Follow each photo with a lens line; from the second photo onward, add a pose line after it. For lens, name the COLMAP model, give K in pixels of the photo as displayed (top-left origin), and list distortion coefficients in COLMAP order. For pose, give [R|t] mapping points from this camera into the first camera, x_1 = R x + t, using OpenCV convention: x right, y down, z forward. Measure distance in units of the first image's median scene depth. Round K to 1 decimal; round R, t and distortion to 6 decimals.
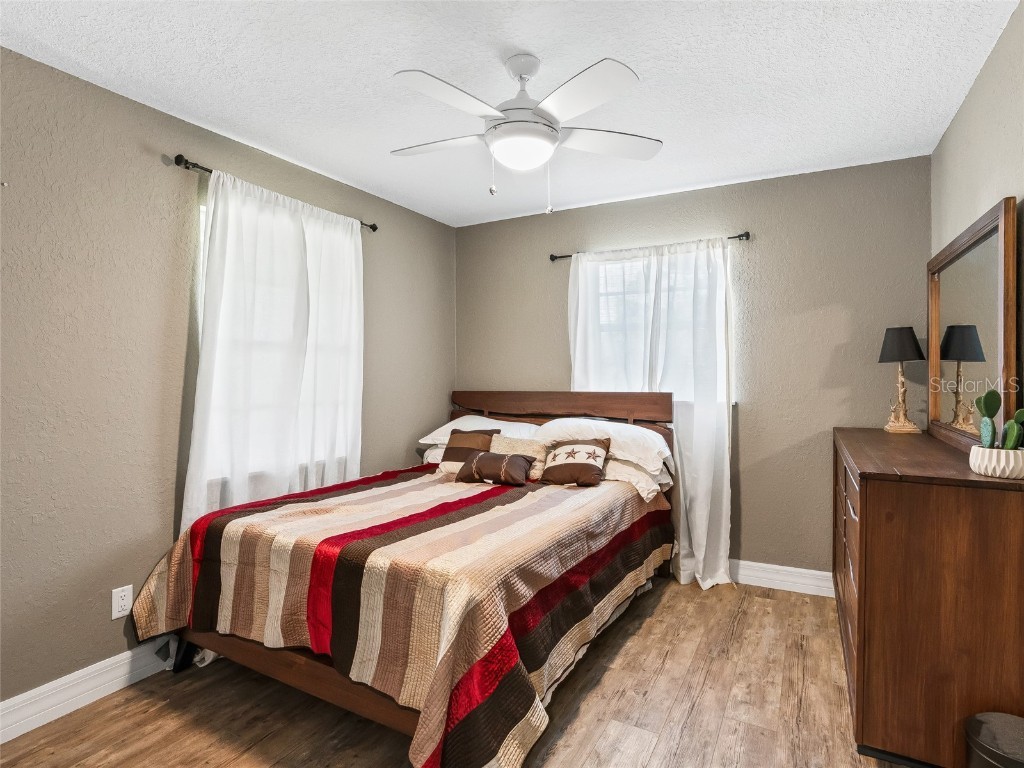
lens RADIAL K [[526.9, 0, 514.3], [0, 526.9, 384.5], [0, 0, 1]] dist [0.000128, -0.000149]
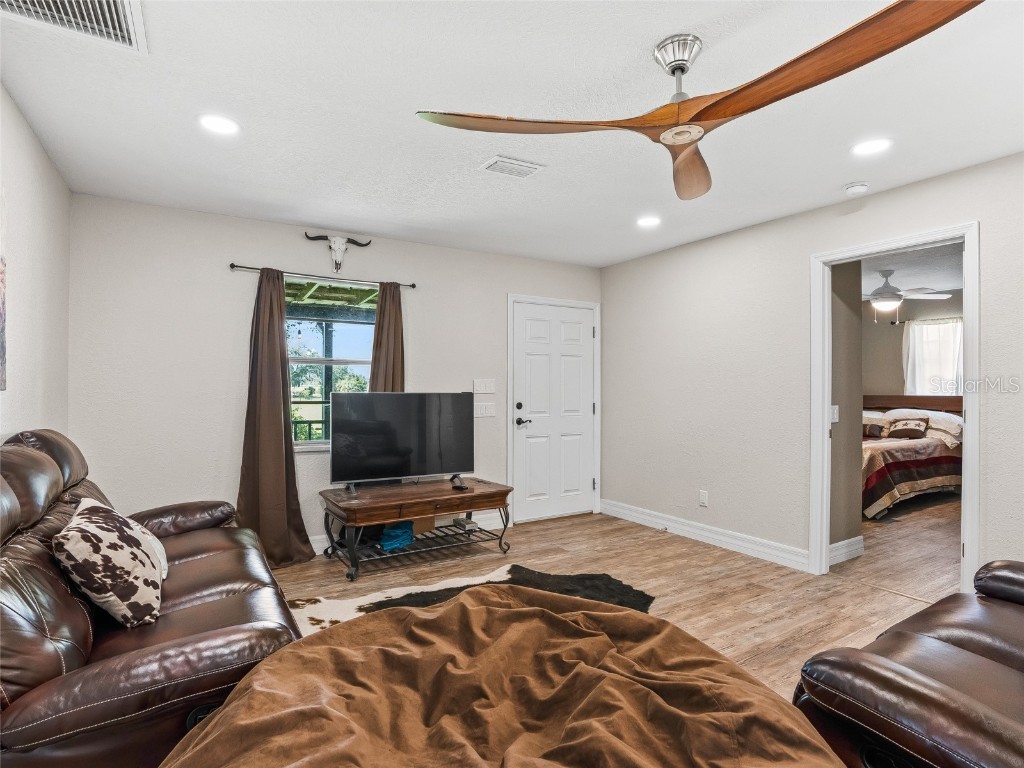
lens RADIAL K [[526.9, 0, 508.6], [0, 526.9, 377.1], [0, 0, 1]] dist [0.000128, -0.000149]
pose [[0.866379, -0.002724, -0.499380, -0.216849], [-0.005030, 0.999887, -0.014182, -0.021024], [0.499362, 0.014799, 0.866267, -1.637983]]
